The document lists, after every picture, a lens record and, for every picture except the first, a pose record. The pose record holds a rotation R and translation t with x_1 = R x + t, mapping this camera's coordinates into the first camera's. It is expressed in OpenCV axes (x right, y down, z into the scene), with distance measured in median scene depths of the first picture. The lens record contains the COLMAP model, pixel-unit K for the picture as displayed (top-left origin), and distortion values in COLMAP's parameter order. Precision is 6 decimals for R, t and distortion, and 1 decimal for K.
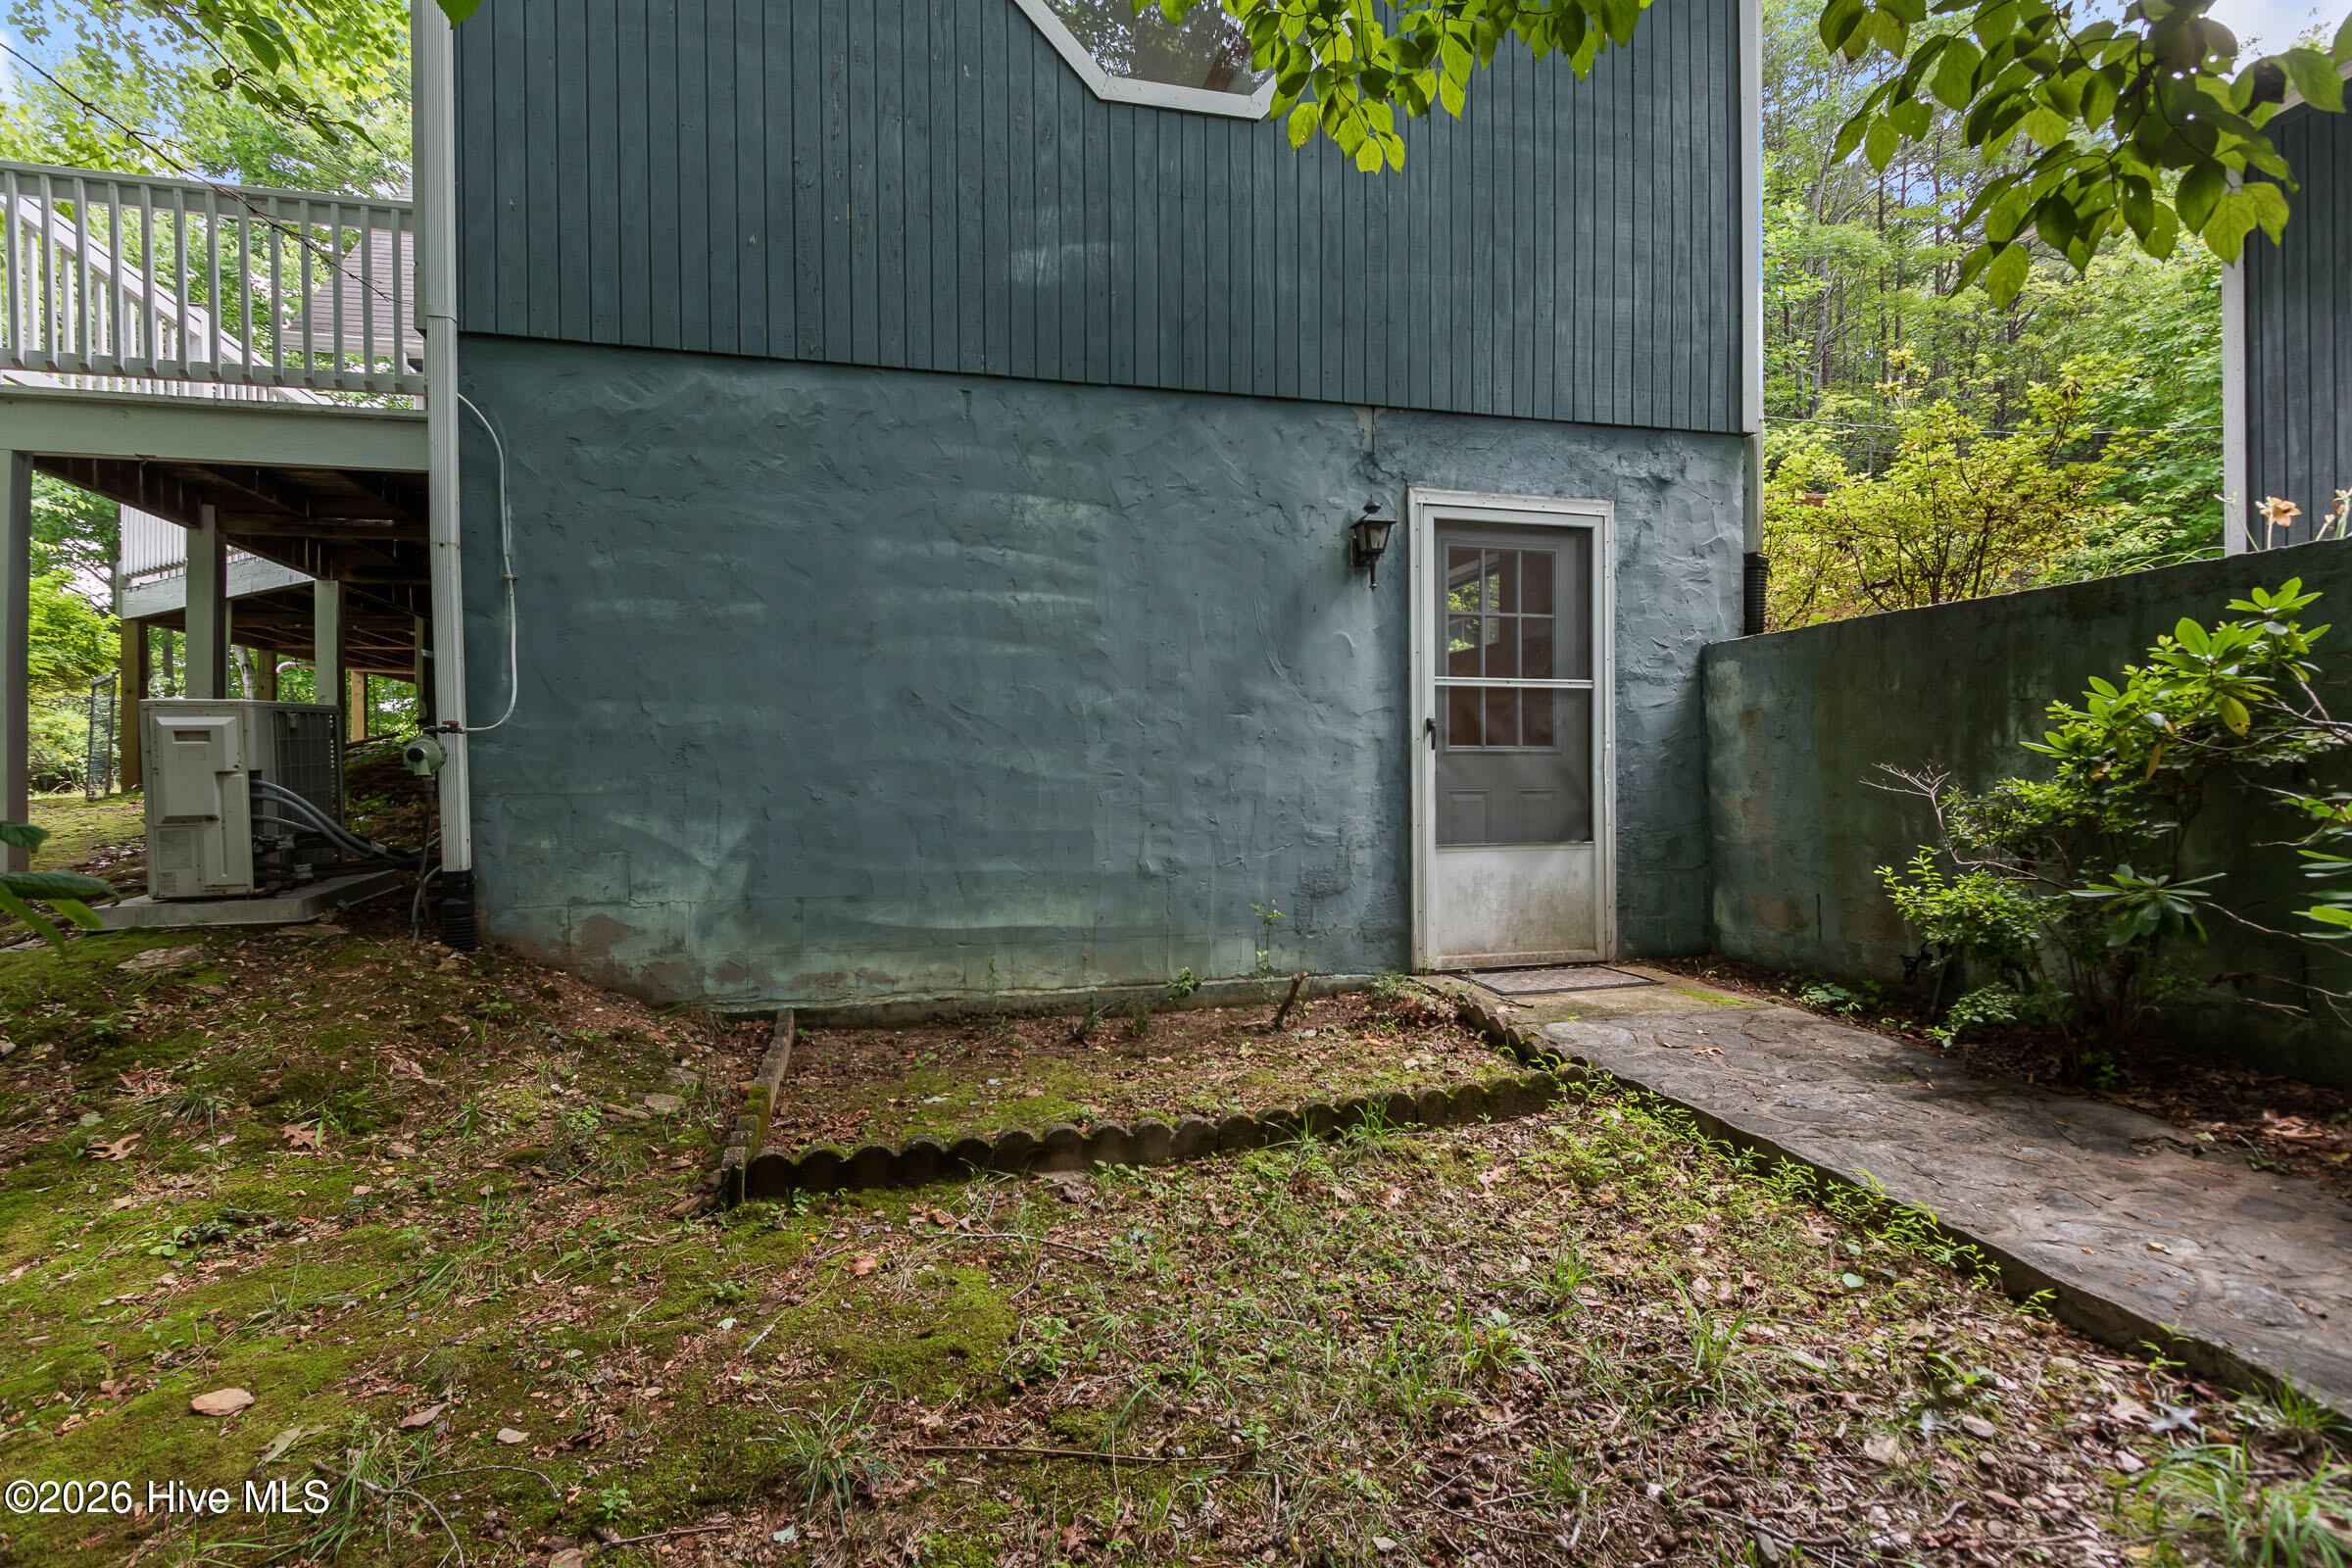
lens RADIAL K [[1135.4, 0, 1176.1], [0, 1135.4, 782.3], [0, 0, 1]] dist [0.000858, -0.002602]
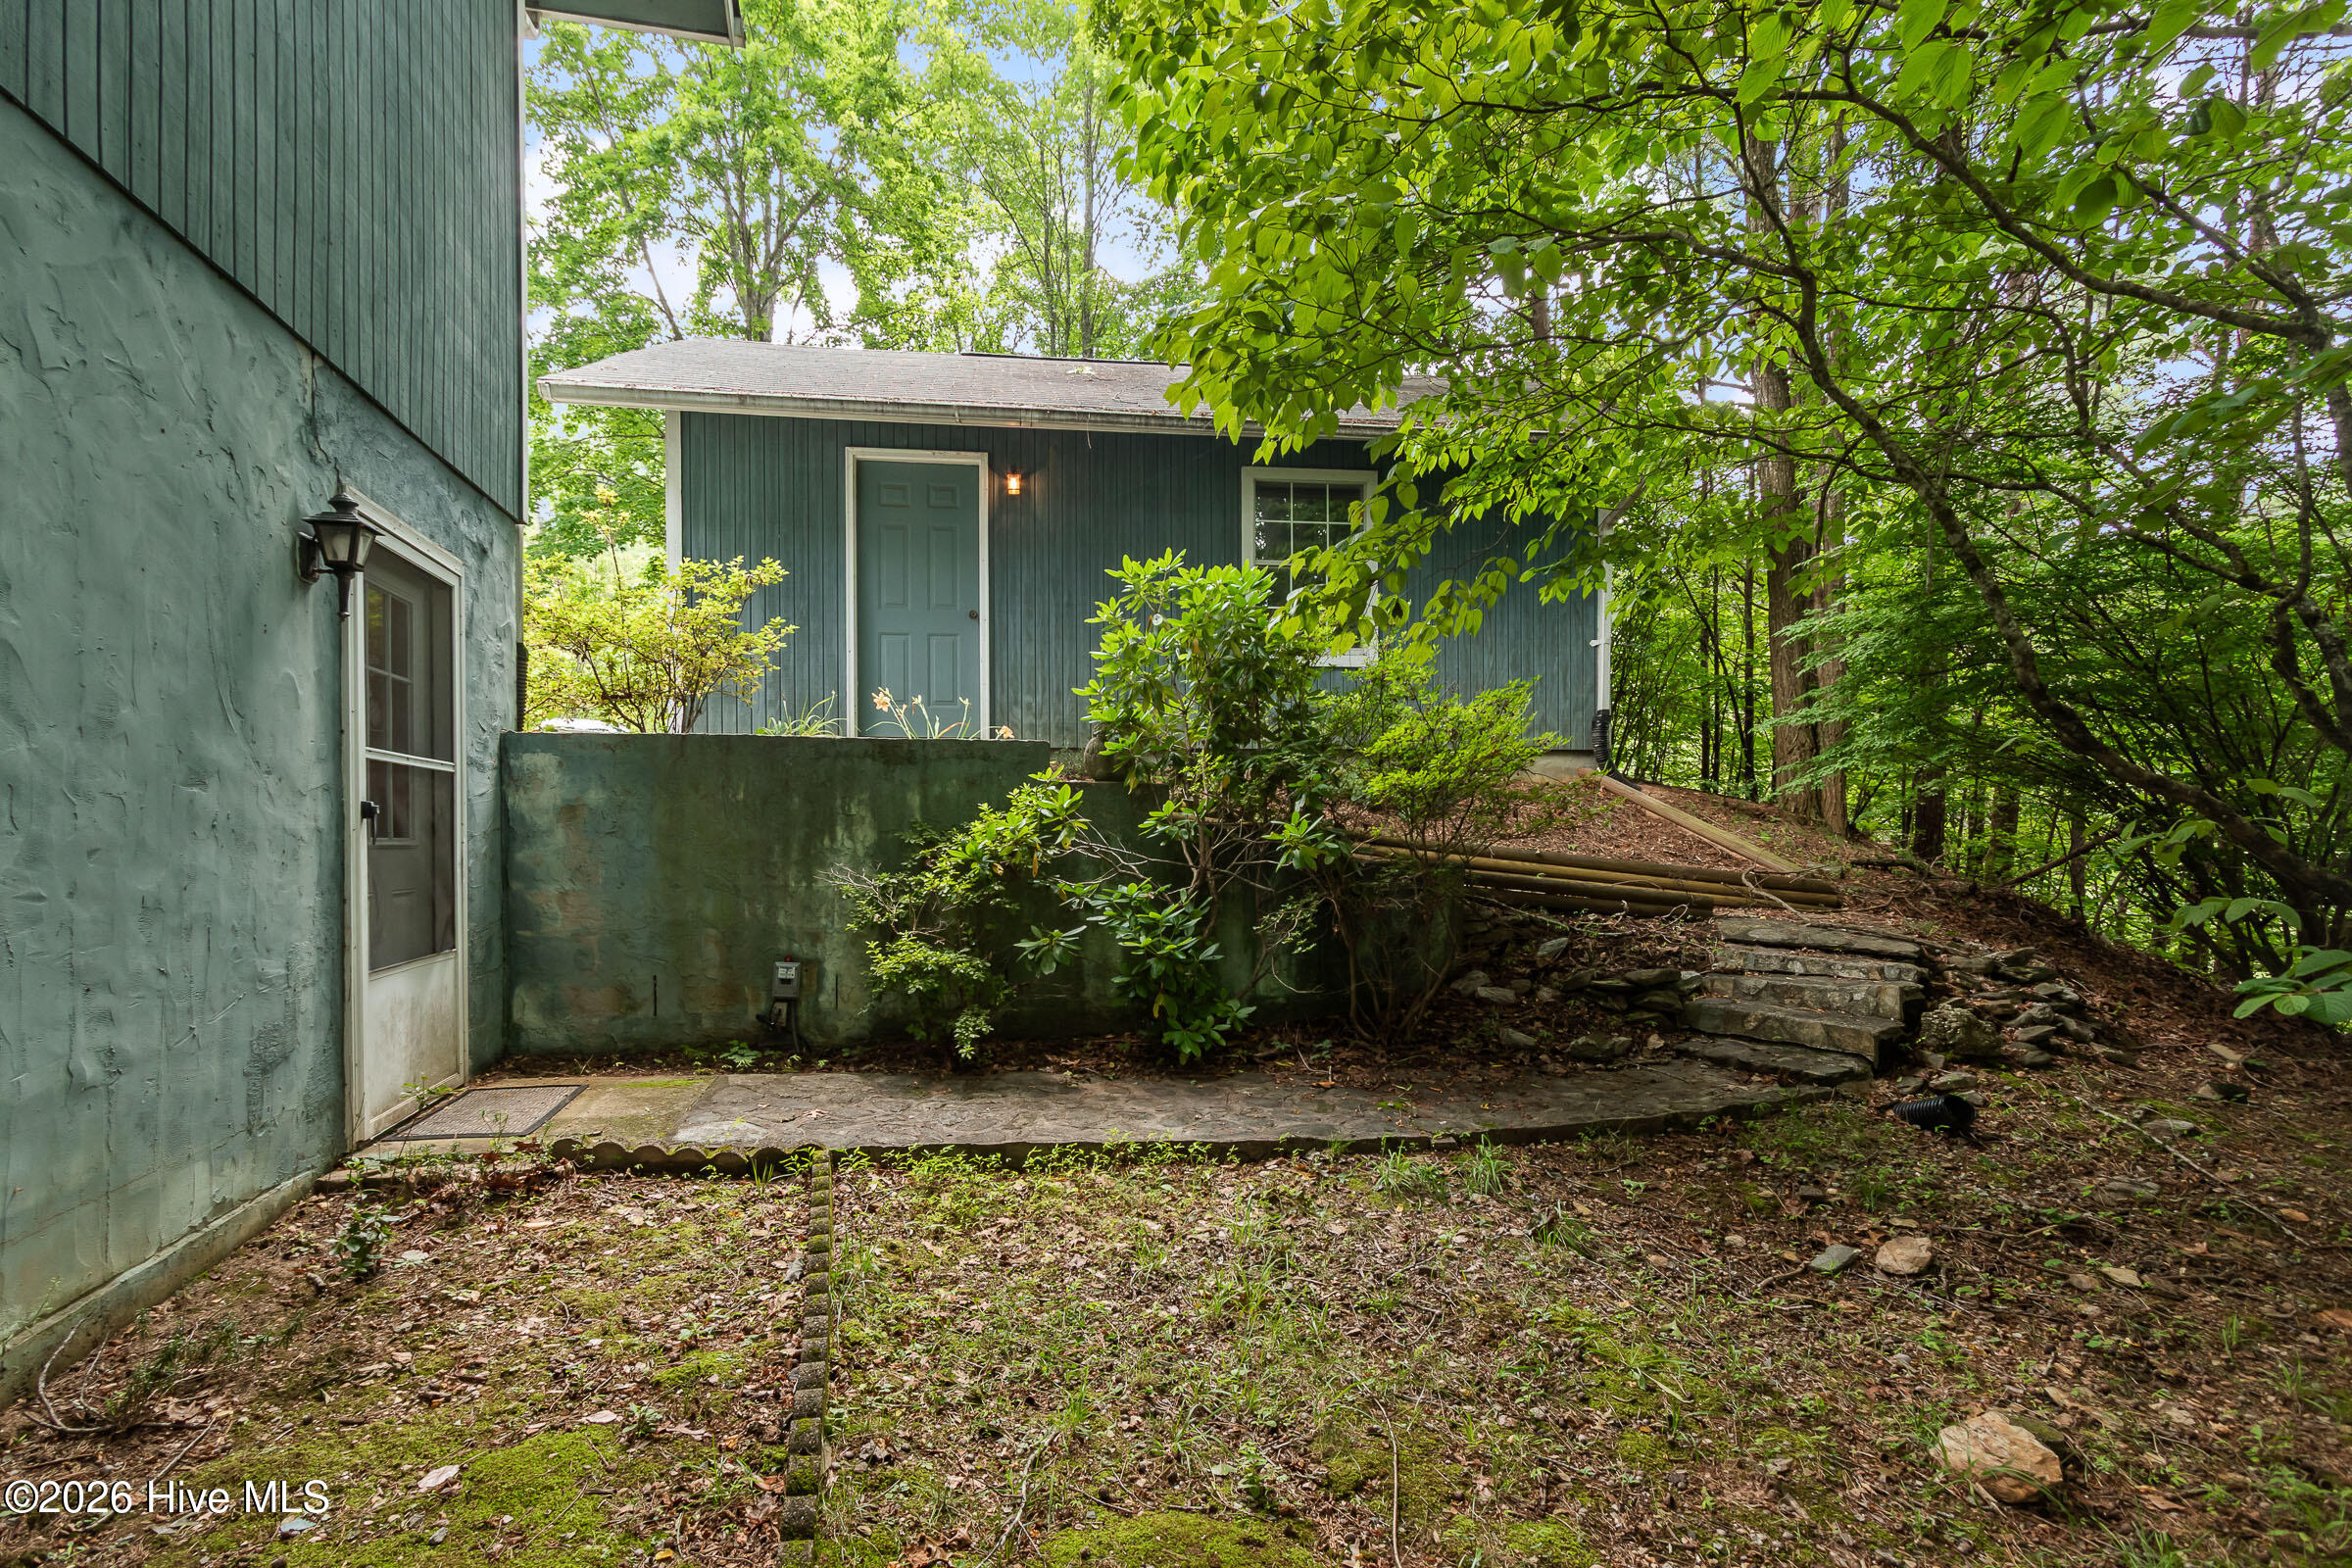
lens RADIAL K [[1135.4, 0, 1124.5], [0, 1135.4, 850.0], [0, 0, 1]] dist [0.000858, -0.002602]
pose [[0.042266, -0.004634, 0.999096, -0.511047], [0.001887, 0.999988, 0.004559, -0.028364], [-0.999105, 0.001693, 0.042274, 0.484071]]
